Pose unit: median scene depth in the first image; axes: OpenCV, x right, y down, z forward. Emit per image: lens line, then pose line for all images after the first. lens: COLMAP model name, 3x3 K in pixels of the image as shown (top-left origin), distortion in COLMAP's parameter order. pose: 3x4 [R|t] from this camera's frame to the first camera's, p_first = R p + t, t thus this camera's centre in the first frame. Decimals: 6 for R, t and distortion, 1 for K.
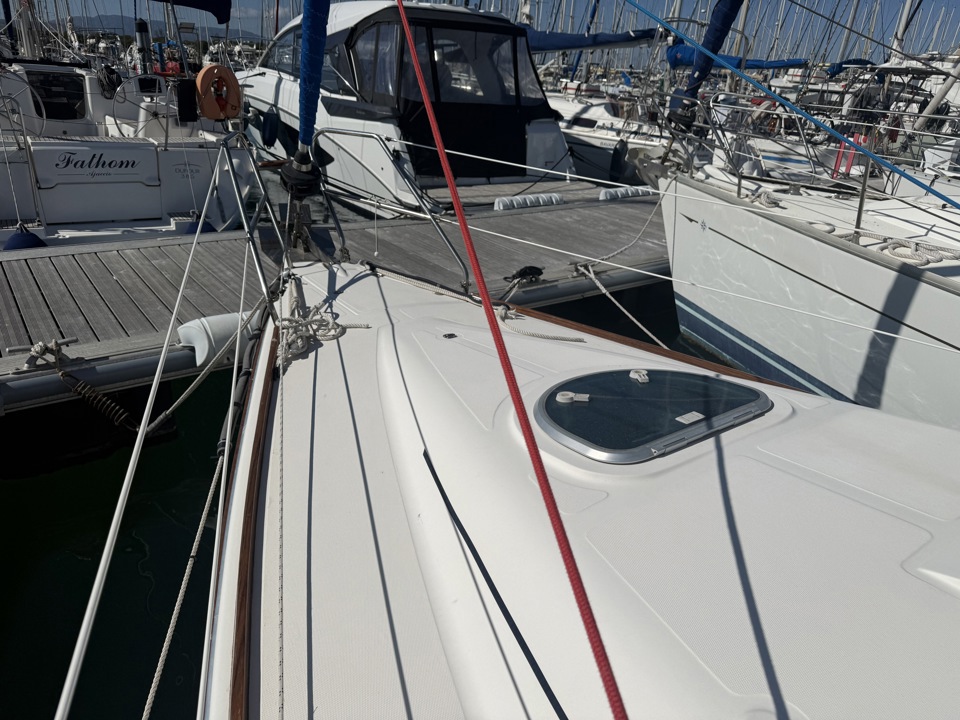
lens RADIAL K [[686.8, 0, 479.8], [0, 686.8, 357.7], [0, 0, 1]] dist [-0.010358, -0.022179]
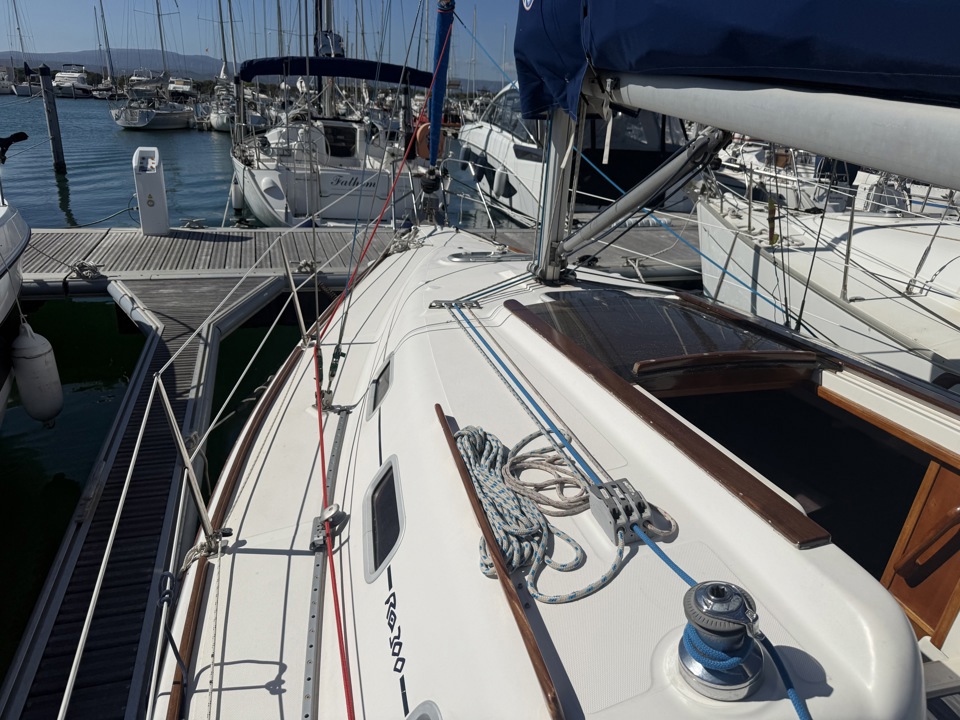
lens RADIAL K [[686.8, 0, 480.9], [0, 686.8, 362.6], [0, 0, 1]] dist [-0.010358, -0.022179]
pose [[0.936922, 0.112151, -0.331058, 0.258433], [-0.129206, 0.991167, -0.029891, 0.122553], [0.324782, 0.070781, 0.943137, -0.343306]]
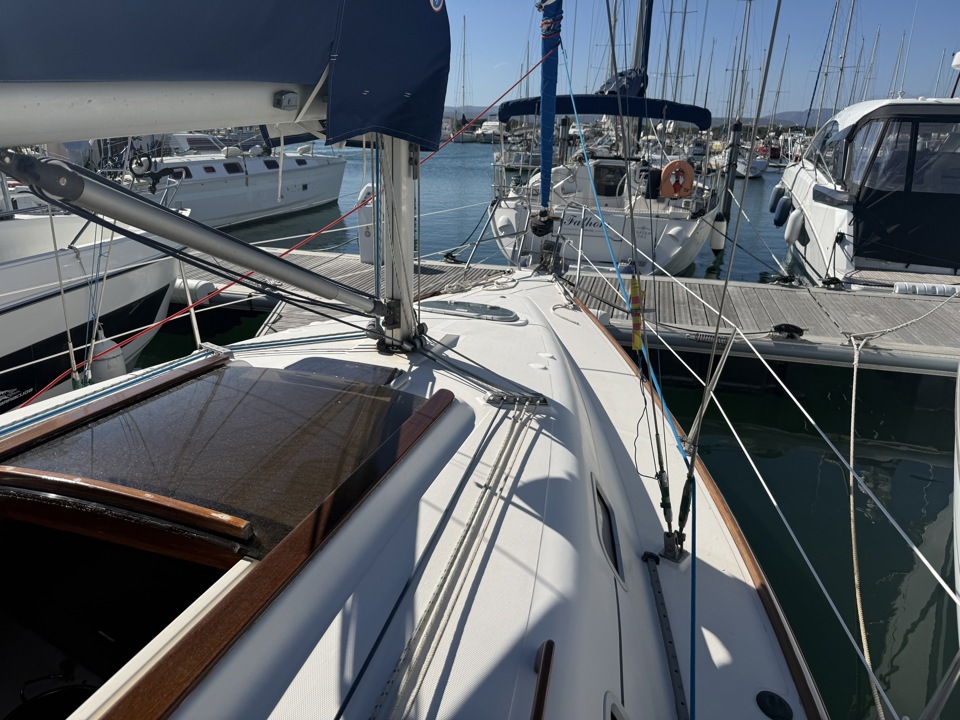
lens RADIAL K [[686.8, 0, 478.7], [0, 686.8, 366.4], [0, 0, 1]] dist [-0.010358, -0.022179]
pose [[0.583228, 0.214855, -0.783379, 0.475426], [-0.291986, 0.955380, 0.044644, 0.025883], [0.758016, 0.202698, 0.619939, -0.084591]]
